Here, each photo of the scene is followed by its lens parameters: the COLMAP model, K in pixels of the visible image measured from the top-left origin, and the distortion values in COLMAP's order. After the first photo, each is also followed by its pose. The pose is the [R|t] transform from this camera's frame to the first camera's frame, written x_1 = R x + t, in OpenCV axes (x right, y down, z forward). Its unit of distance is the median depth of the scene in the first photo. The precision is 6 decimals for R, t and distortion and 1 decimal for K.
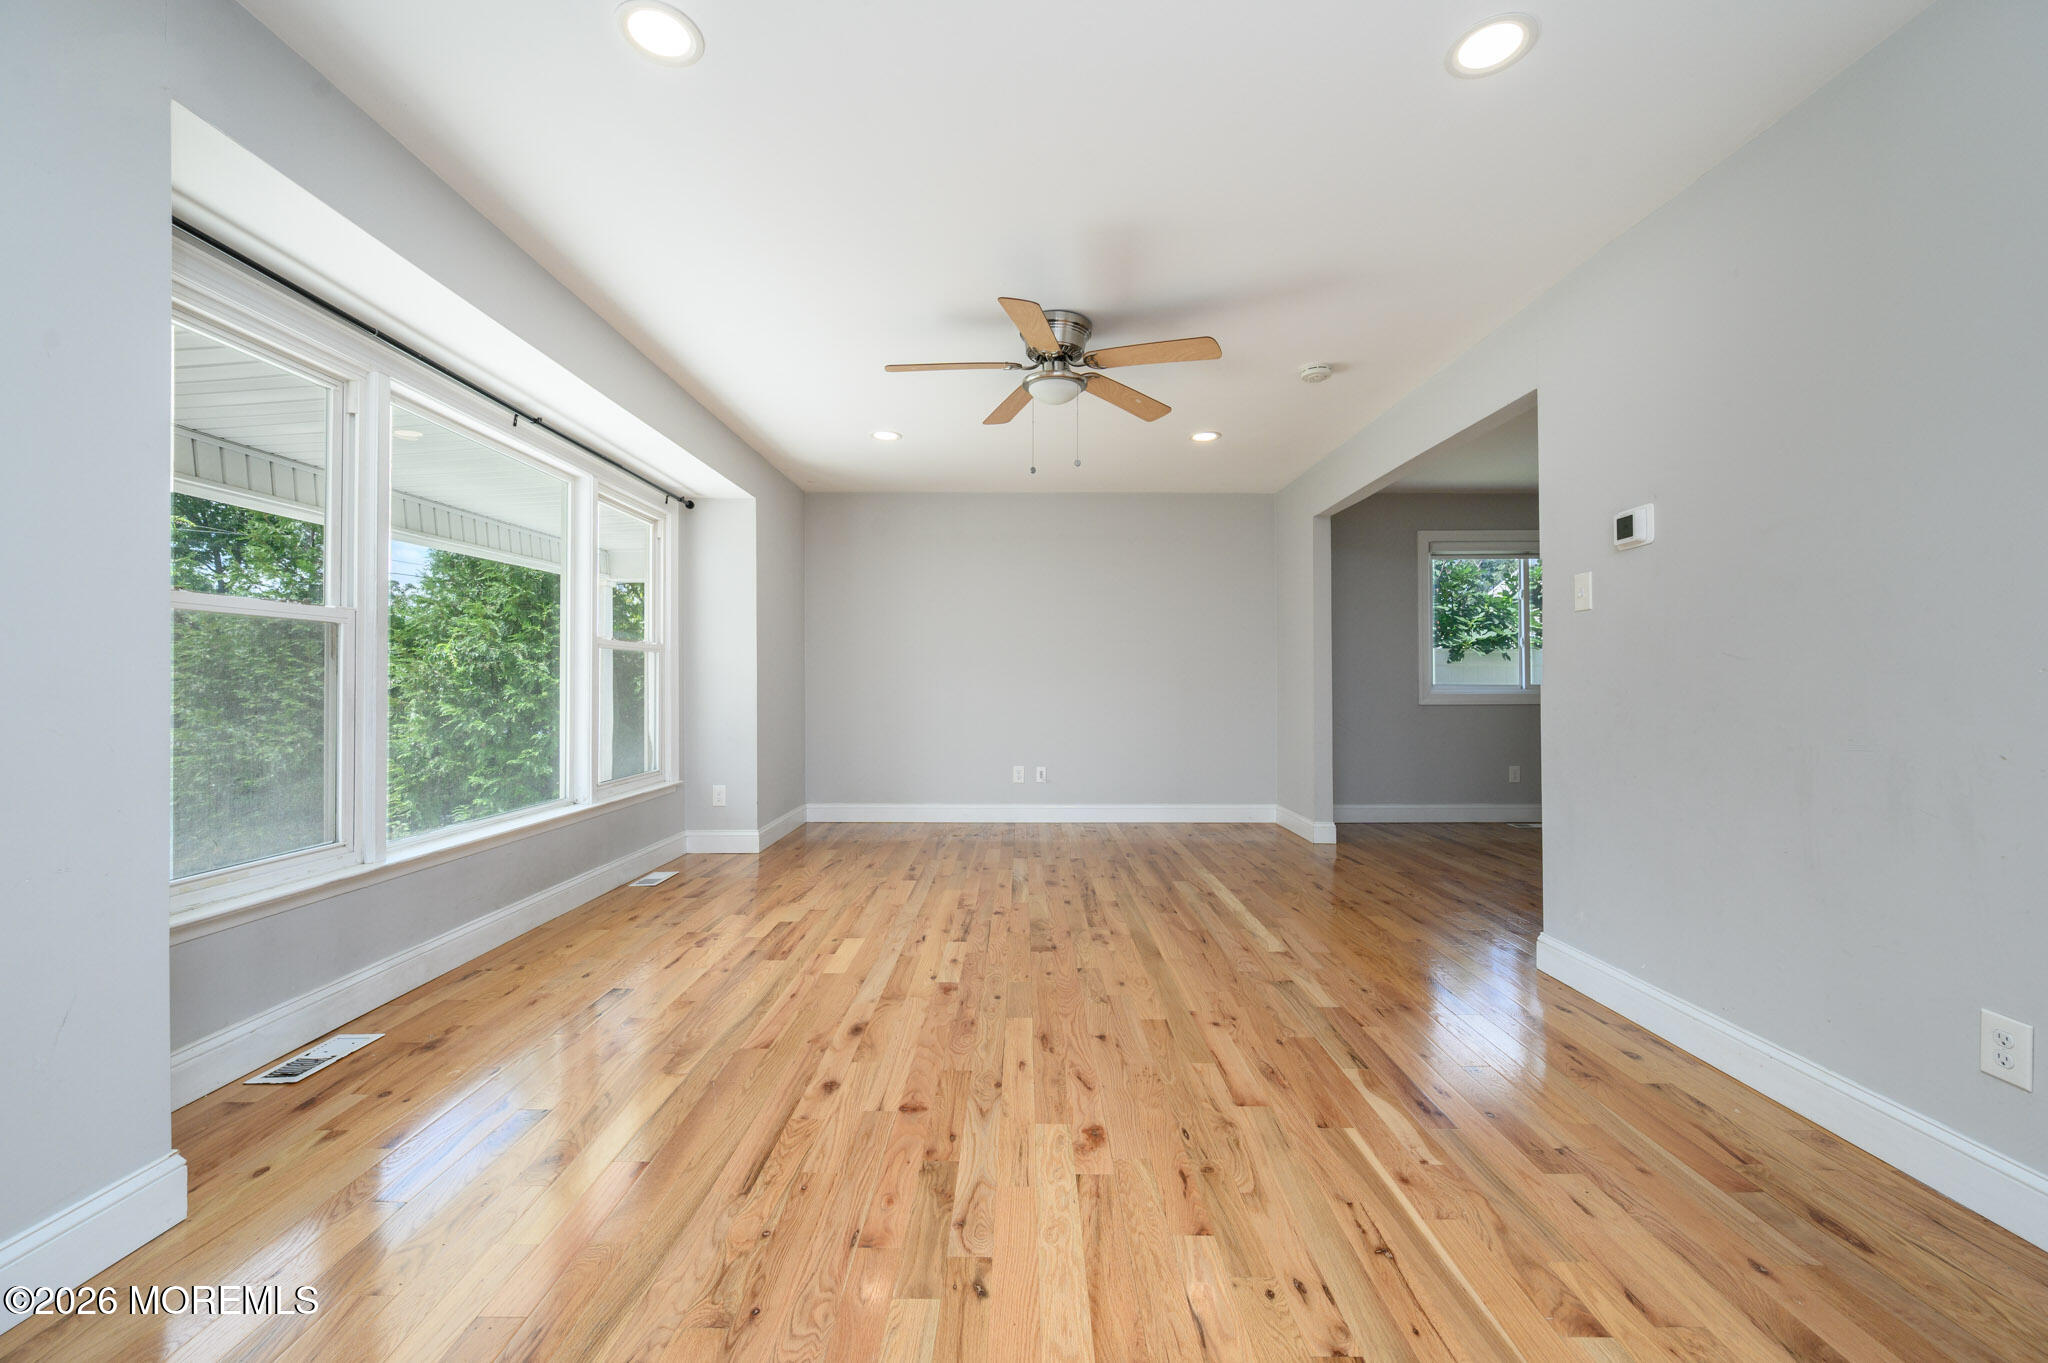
lens RADIAL K [[809.4, 0, 1023.2], [0, 809.4, 687.0], [0, 0, 1]] dist [-0.001968, 0.000491]
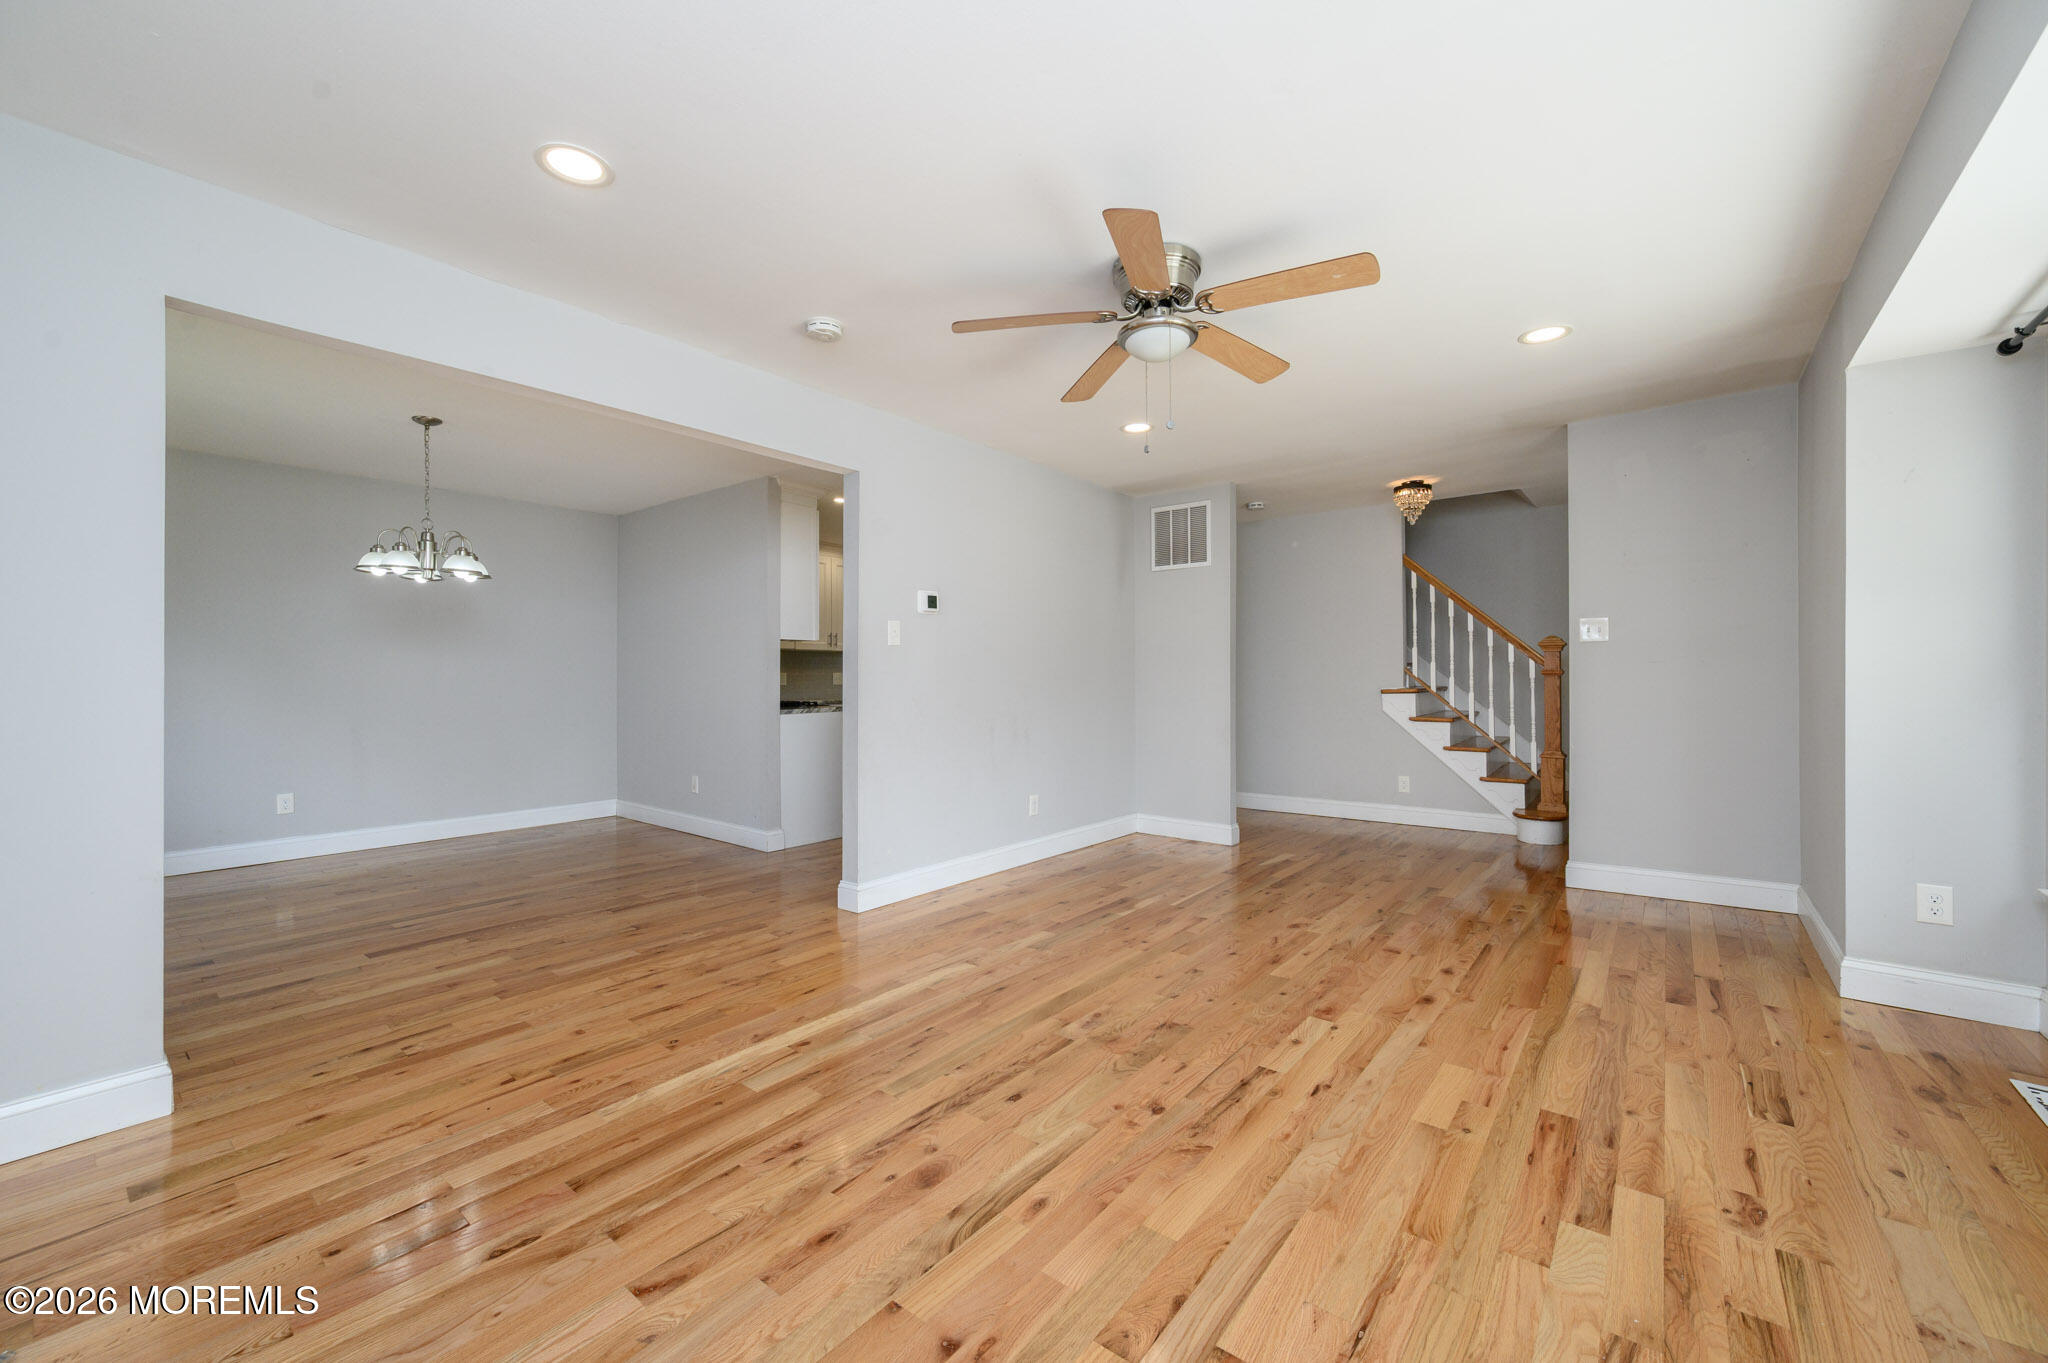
lens RADIAL K [[809.4, 0, 1024.6], [0, 809.4, 670.7], [0, 0, 1]] dist [-0.001968, 0.000491]
pose [[-0.784357, 0.009186, 0.620241, -0.402405], [0.008006, 0.999957, -0.004685, -0.036771], [-0.620258, 0.001291, -0.784397, 1.918935]]
